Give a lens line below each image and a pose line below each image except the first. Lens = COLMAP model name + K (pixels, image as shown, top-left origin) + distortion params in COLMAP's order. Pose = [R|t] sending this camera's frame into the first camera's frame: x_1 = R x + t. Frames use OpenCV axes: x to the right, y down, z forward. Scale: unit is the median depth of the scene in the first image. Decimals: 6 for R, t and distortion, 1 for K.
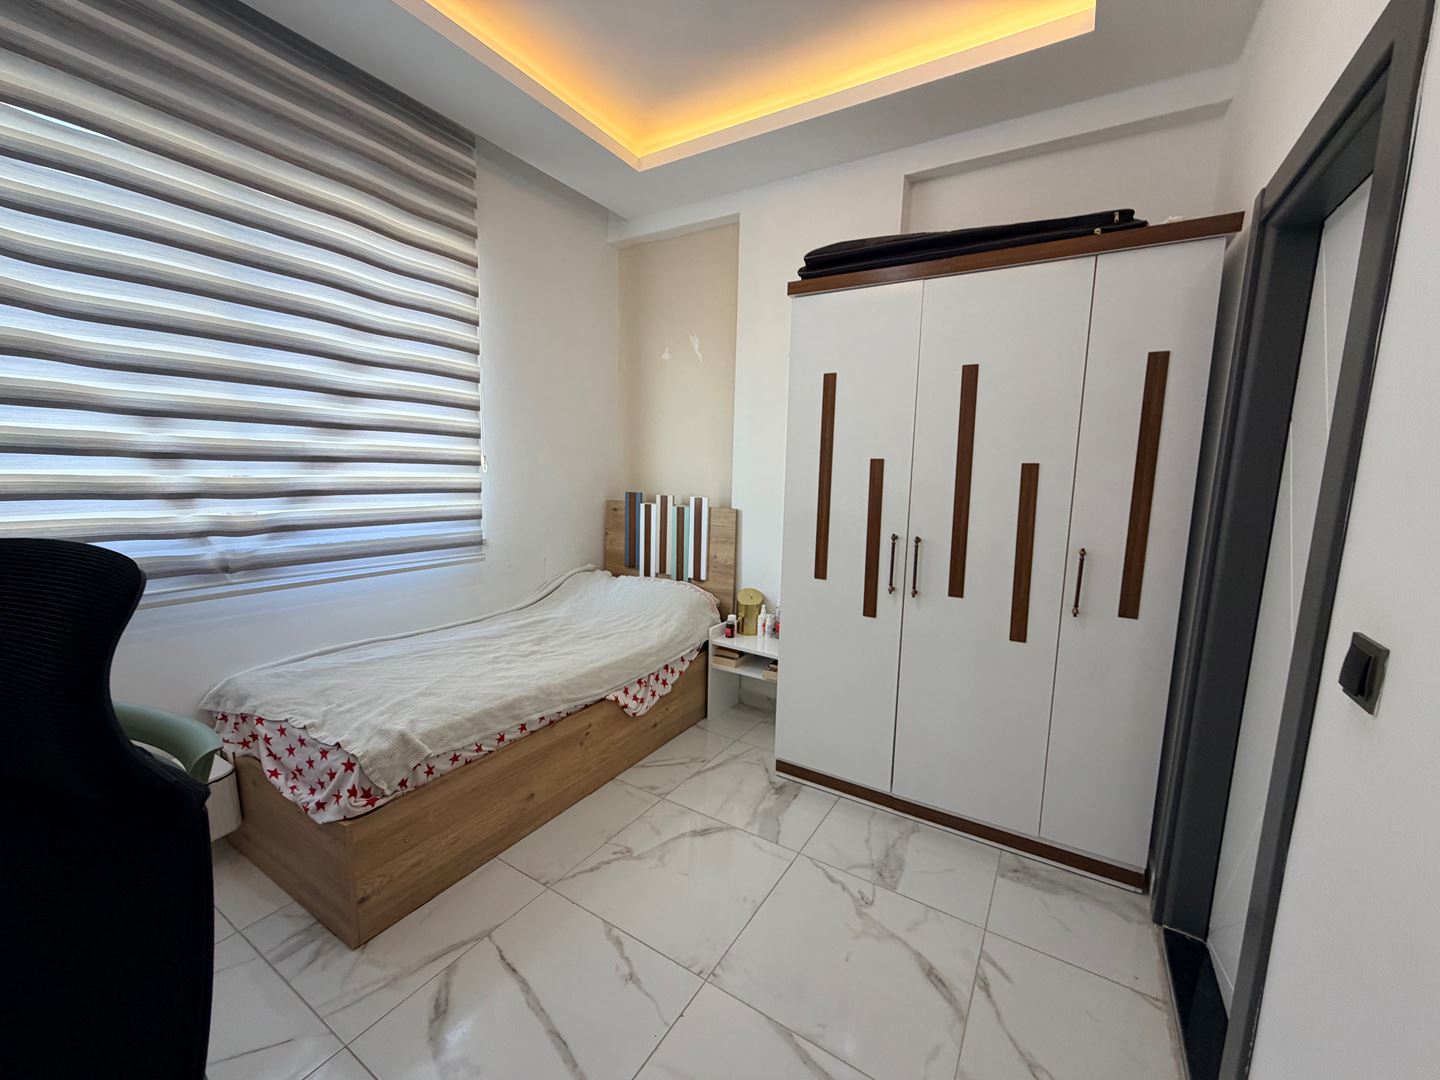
lens RADIAL K [[572.8, 0, 719.3], [0, 572.8, 542.4], [0, 0, 1]] dist [0.000237, 0.000510]
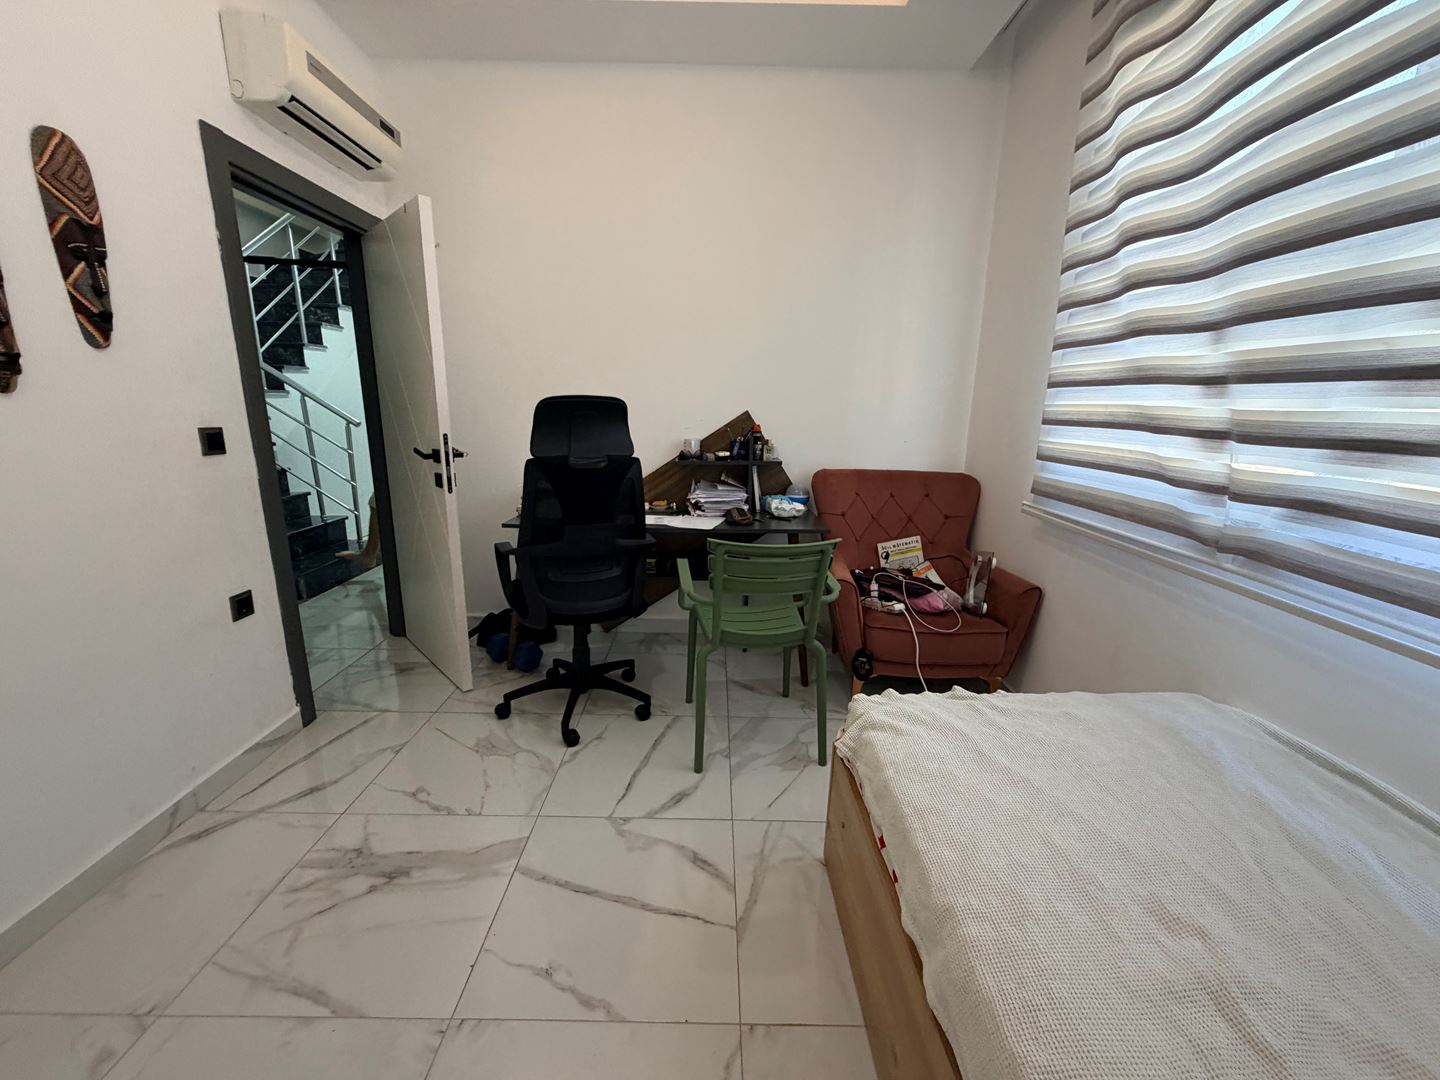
lens RADIAL K [[572.8, 0, 715.1], [0, 572.8, 539.6], [0, 0, 1]] dist [0.000237, 0.000510]
pose [[-0.844891, 0.078622, -0.529130, 0.032038], [-0.118869, 0.936817, 0.329004, -0.138500], [0.521565, 0.340869, -0.782163, 1.469474]]
